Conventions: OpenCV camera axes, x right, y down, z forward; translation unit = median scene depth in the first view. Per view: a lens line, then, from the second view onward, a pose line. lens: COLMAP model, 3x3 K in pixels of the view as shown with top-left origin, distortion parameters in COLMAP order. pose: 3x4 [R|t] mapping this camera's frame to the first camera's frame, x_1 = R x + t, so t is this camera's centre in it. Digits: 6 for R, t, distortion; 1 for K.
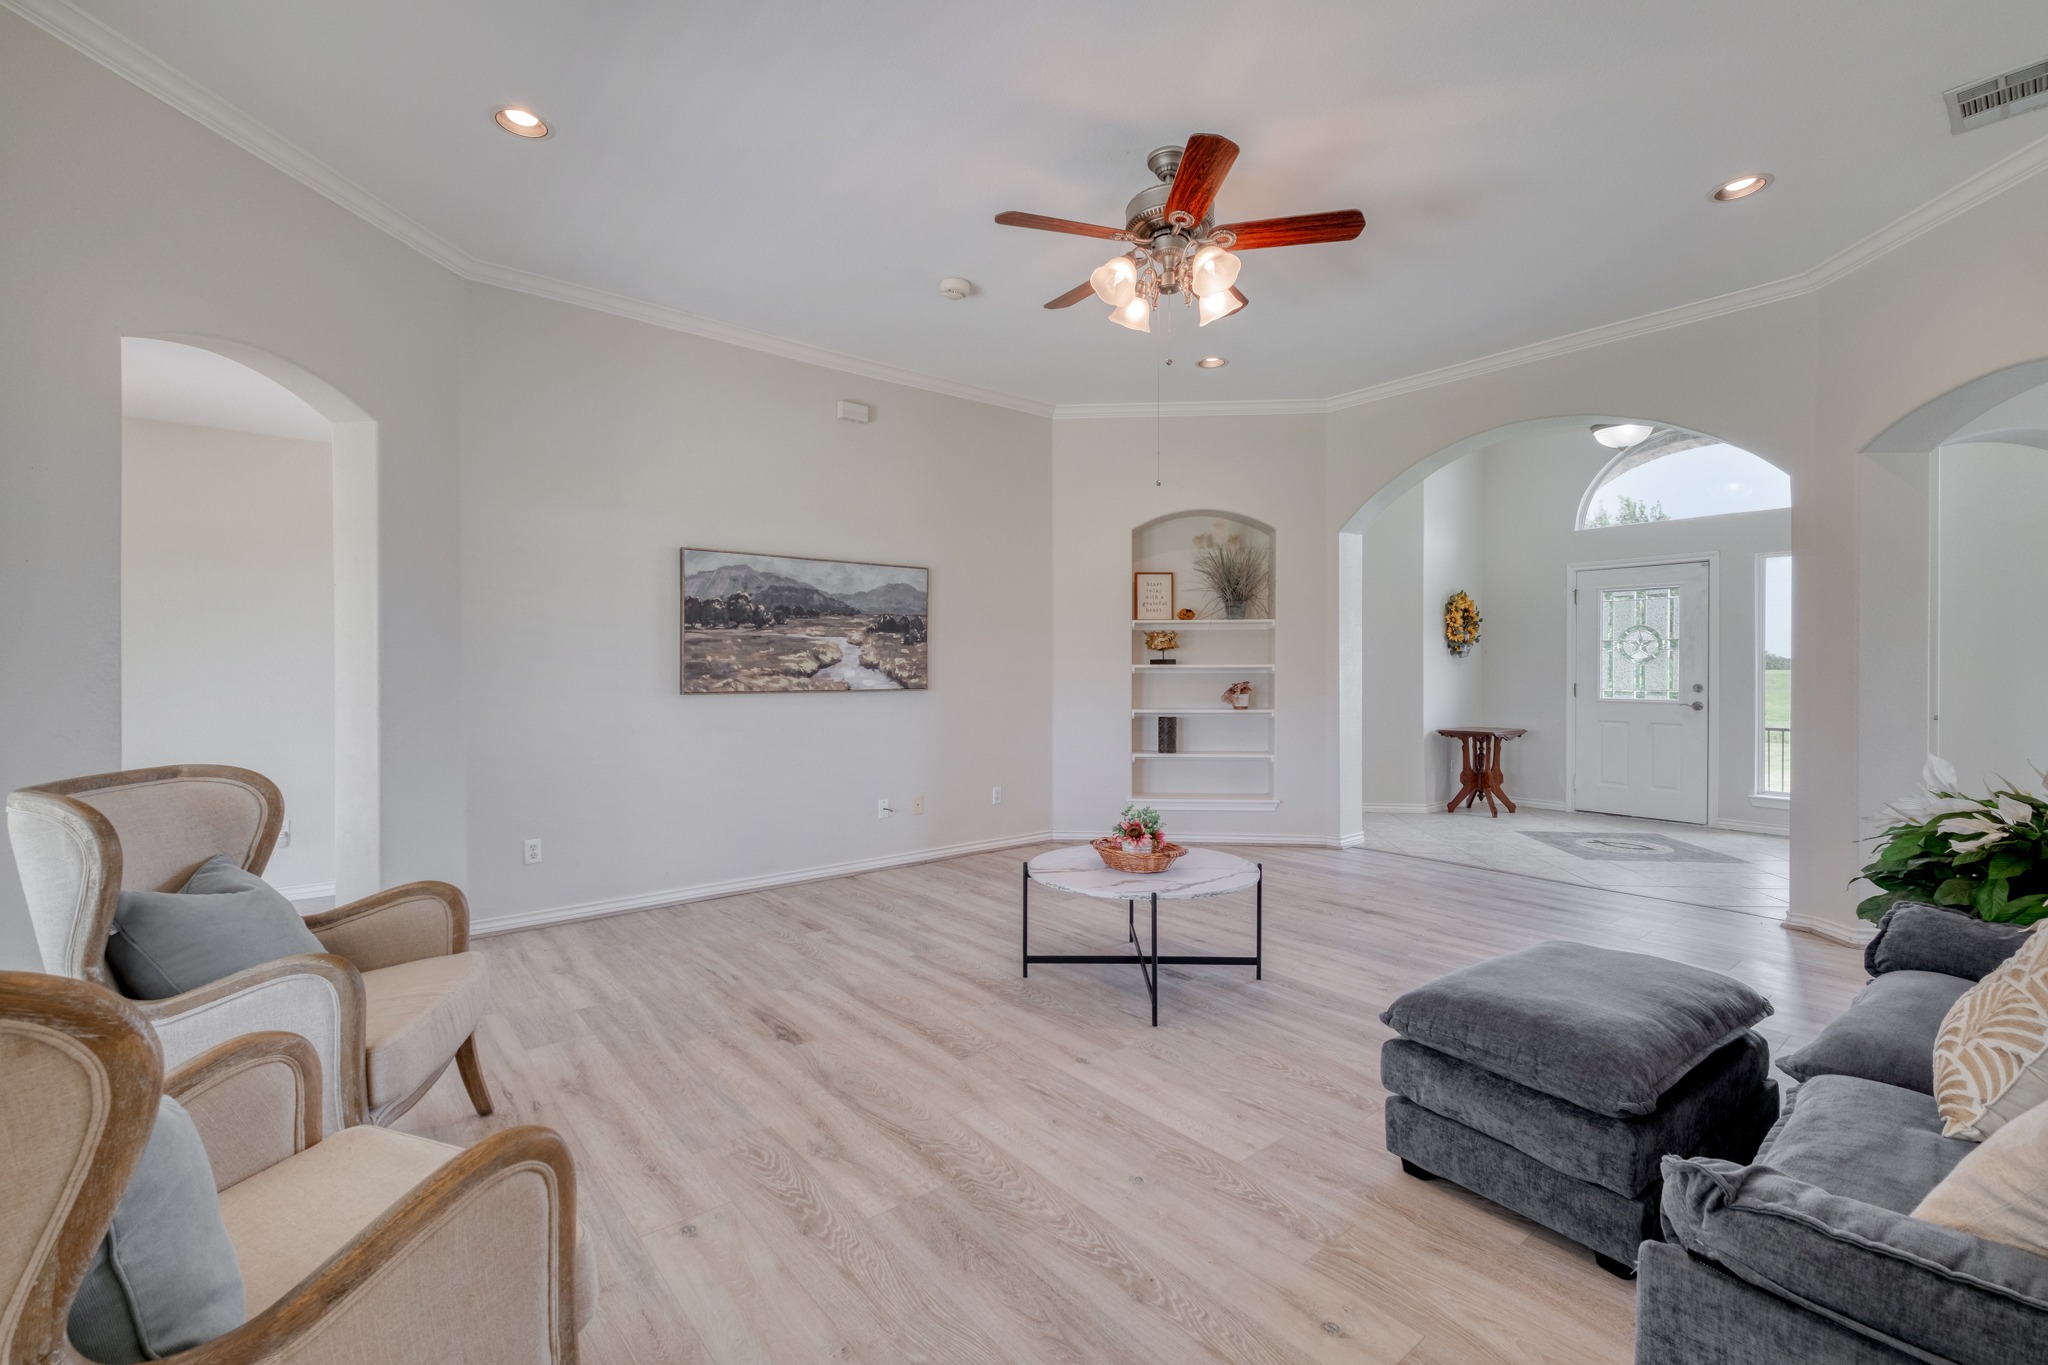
lens RADIAL K [[882.1, 0, 1028.4], [0, 882.1, 678.3], [0, 0, 1]] dist [-0.000450, -0.000206]
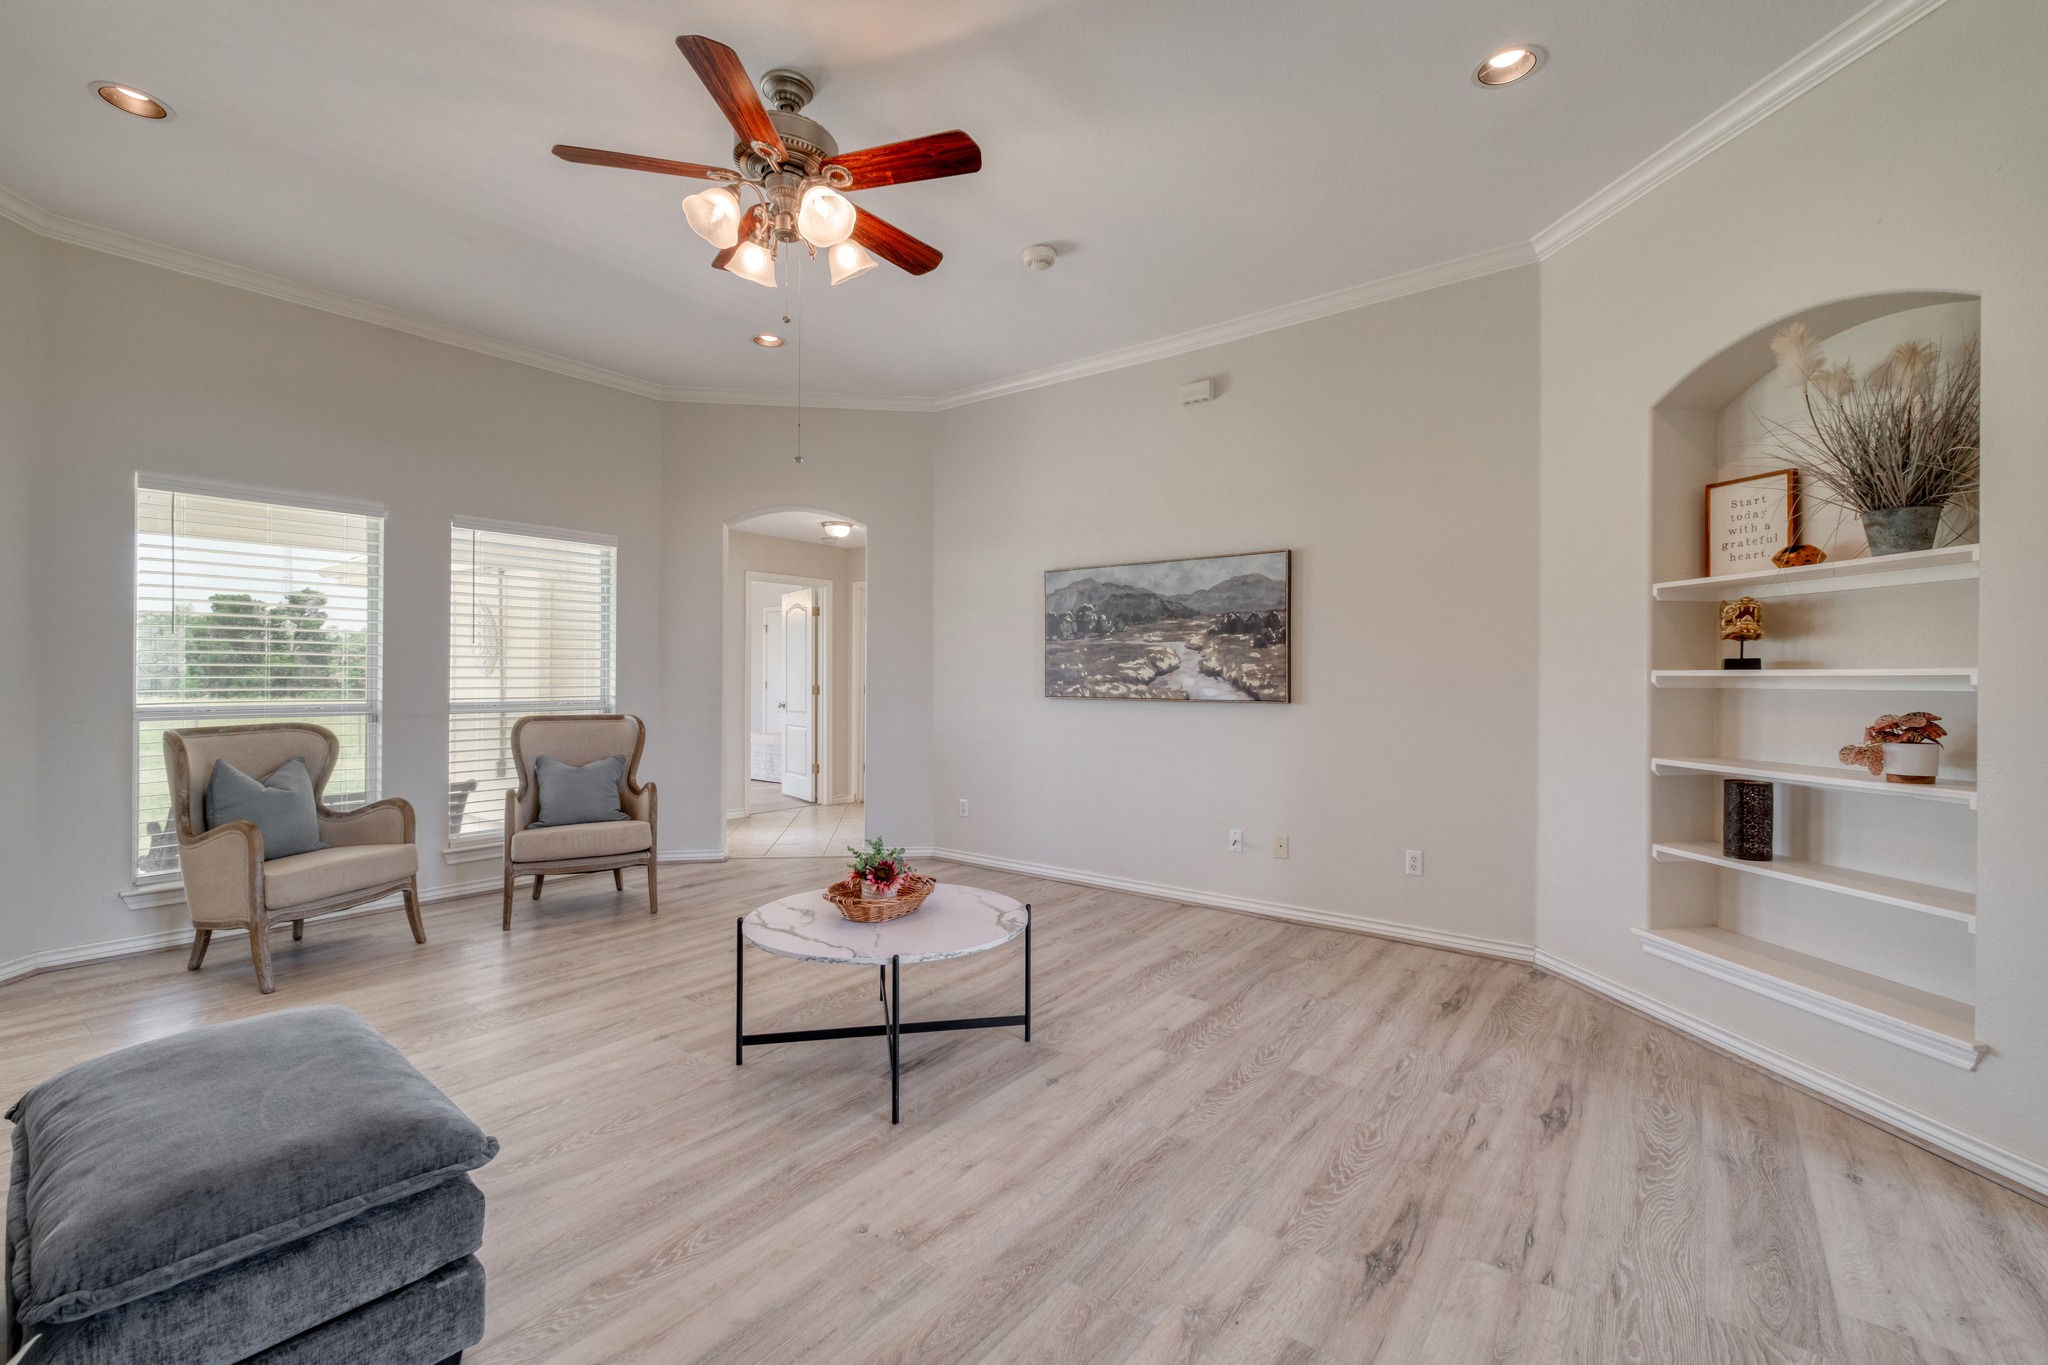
lens RADIAL K [[882.1, 0, 1025.4], [0, 882.1, 675.0], [0, 0, 1]] dist [-0.000450, -0.000206]
pose [[0.223483, -0.001332, -0.974707, 0.645771], [-0.017562, 0.999831, -0.005393, -0.004331], [0.974550, 0.018323, 0.223422, 0.634398]]
